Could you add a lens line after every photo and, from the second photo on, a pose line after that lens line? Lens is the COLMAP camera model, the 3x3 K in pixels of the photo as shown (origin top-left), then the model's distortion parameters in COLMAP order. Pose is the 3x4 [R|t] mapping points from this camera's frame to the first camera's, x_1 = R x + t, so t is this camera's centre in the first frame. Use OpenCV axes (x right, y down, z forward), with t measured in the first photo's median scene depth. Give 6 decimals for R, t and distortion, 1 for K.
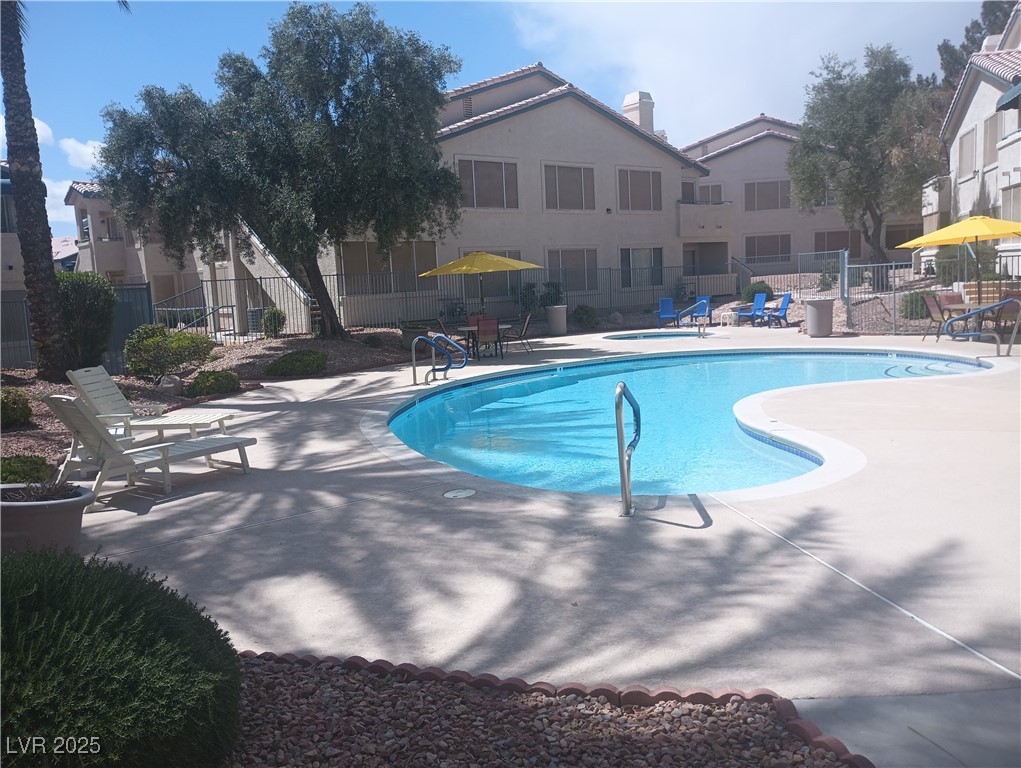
lens RADIAL K [[825.7, 0, 510.3], [0, 825.7, 381.9], [0, 0, 1]] dist [0.045639, -0.032101]
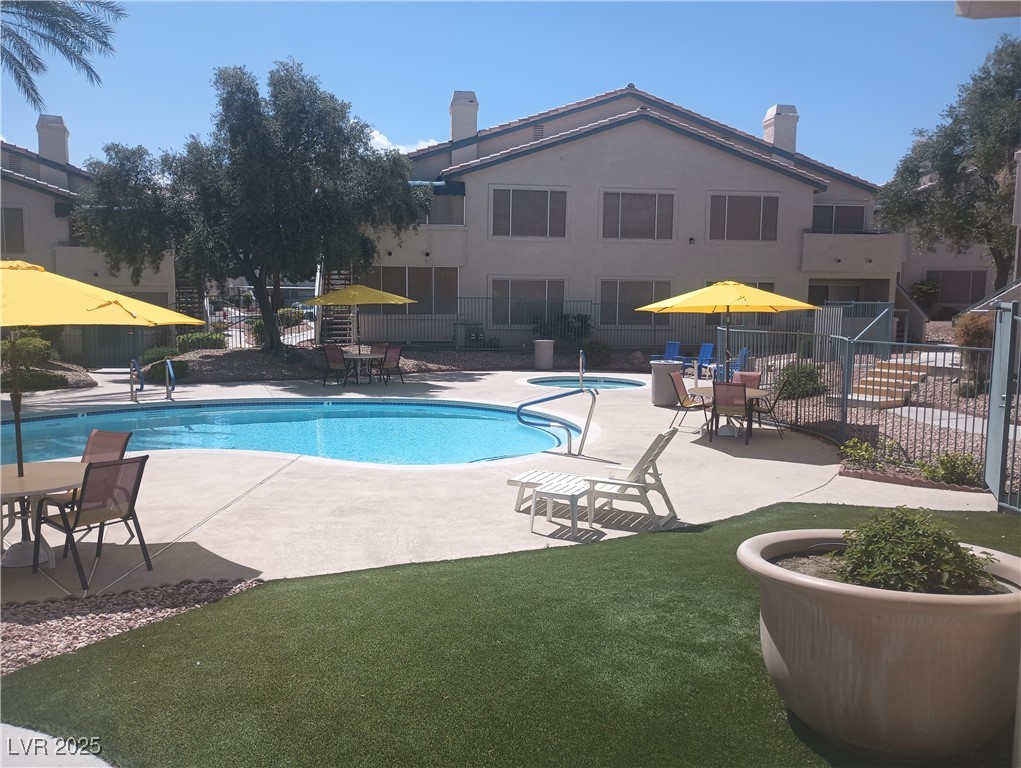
lens RADIAL K [[825.7, 0, 503.5], [0, 825.7, 384.9], [0, 0, 1]] dist [0.045639, -0.032101]
pose [[0.867726, 0.114323, -0.483717, 0.409229], [-0.115279, 0.992942, 0.027880, -0.050661], [0.483491, 0.031570, 0.874780, 0.104392]]
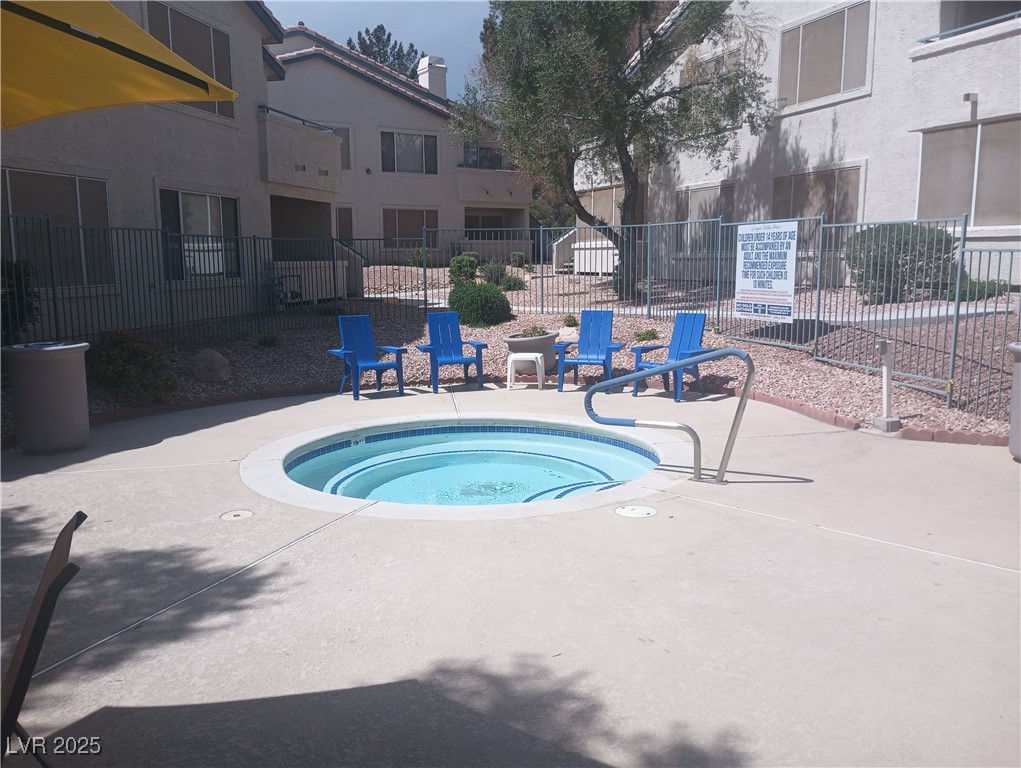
lens RADIAL K [[825.7, 0, 513.9], [0, 825.7, 379.1], [0, 0, 1]] dist [0.045639, -0.032101]
pose [[0.773526, -0.046335, 0.632069, -0.000622], [0.042307, 0.998874, 0.021449, -0.067995], [-0.632351, 0.010149, 0.774616, 0.581695]]
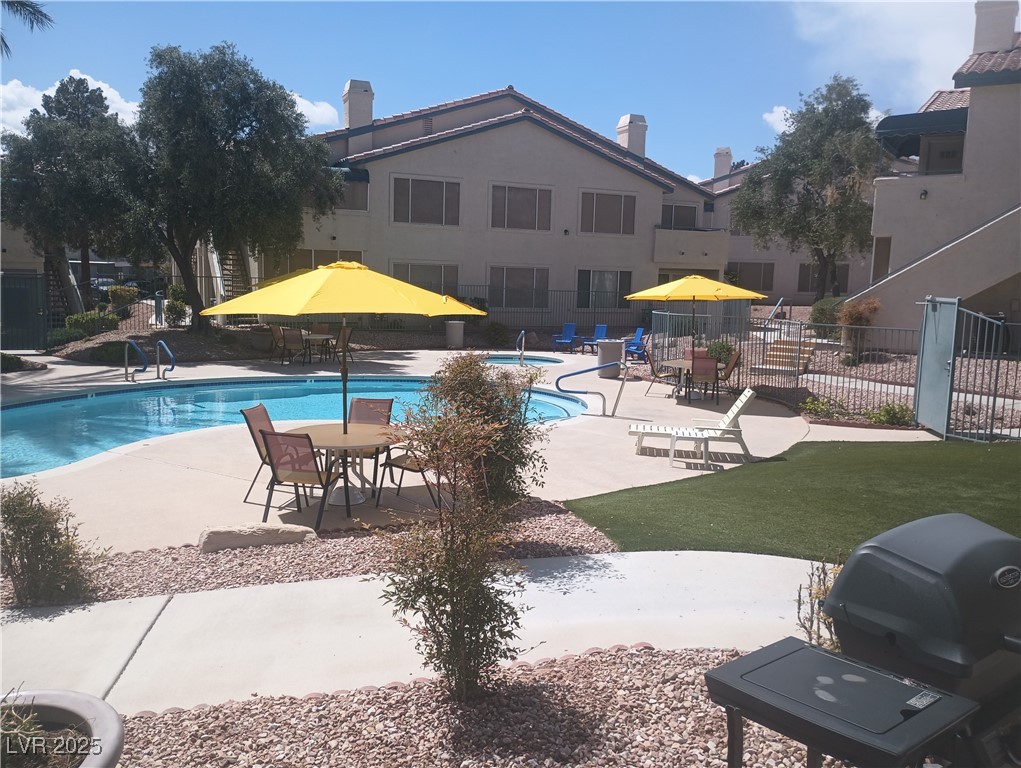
lens RADIAL K [[825.7, 0, 506.2], [0, 825.7, 385.4], [0, 0, 1]] dist [0.045639, -0.032101]
pose [[0.966935, 0.108285, -0.230890, 0.310759], [-0.105934, 0.994116, 0.022594, -0.034102], [0.231979, 0.002613, 0.972717, -0.012790]]
